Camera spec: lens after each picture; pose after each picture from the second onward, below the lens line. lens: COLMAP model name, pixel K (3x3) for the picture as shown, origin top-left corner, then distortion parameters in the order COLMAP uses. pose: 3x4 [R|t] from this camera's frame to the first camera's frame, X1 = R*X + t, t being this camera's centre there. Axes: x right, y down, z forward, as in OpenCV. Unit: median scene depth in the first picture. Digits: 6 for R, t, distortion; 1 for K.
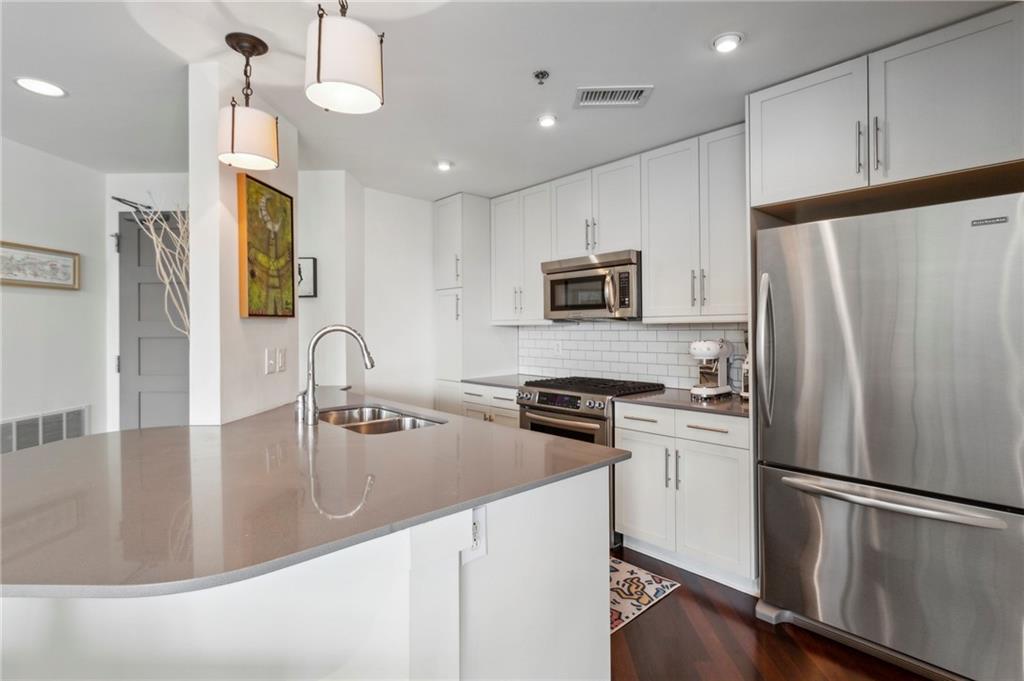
lens RADIAL K [[494.0, 0, 511.3], [0, 494.0, 334.6], [0, 0, 1]] dist [0.001831, 0.000001]
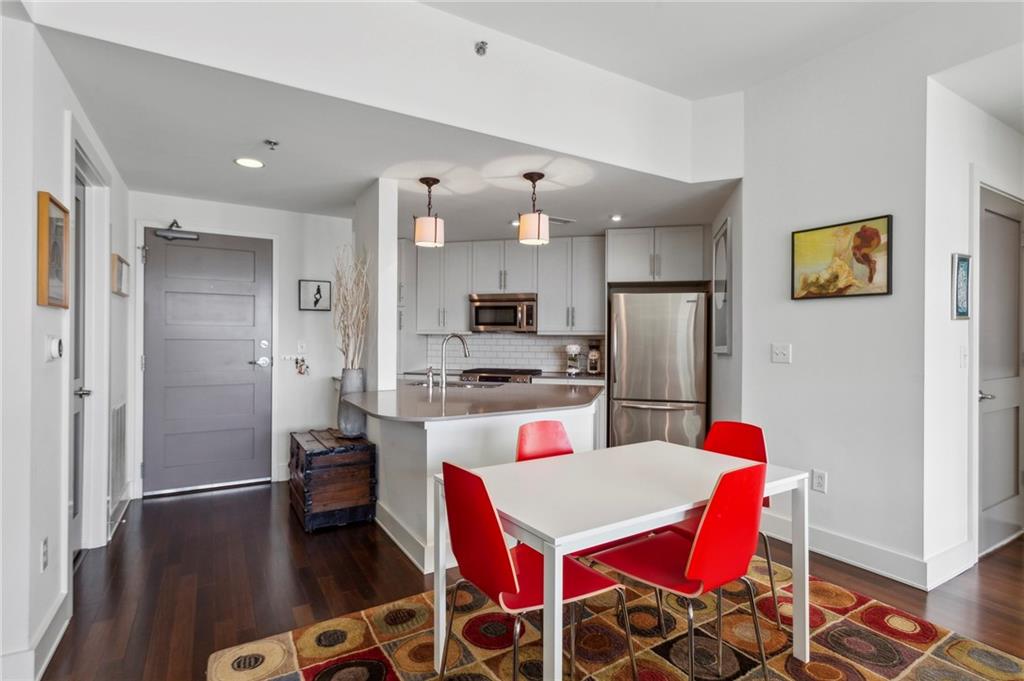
lens RADIAL K [[494.0, 0, 511.3], [0, 494.0, 334.6], [0, 0, 1]] dist [0.001831, 0.000001]
pose [[0.836358, 0.019525, 0.547836, -0.765412], [-0.008480, 0.999707, -0.022684, 0.016751], [-0.548119, 0.014326, 0.836278, -0.418334]]
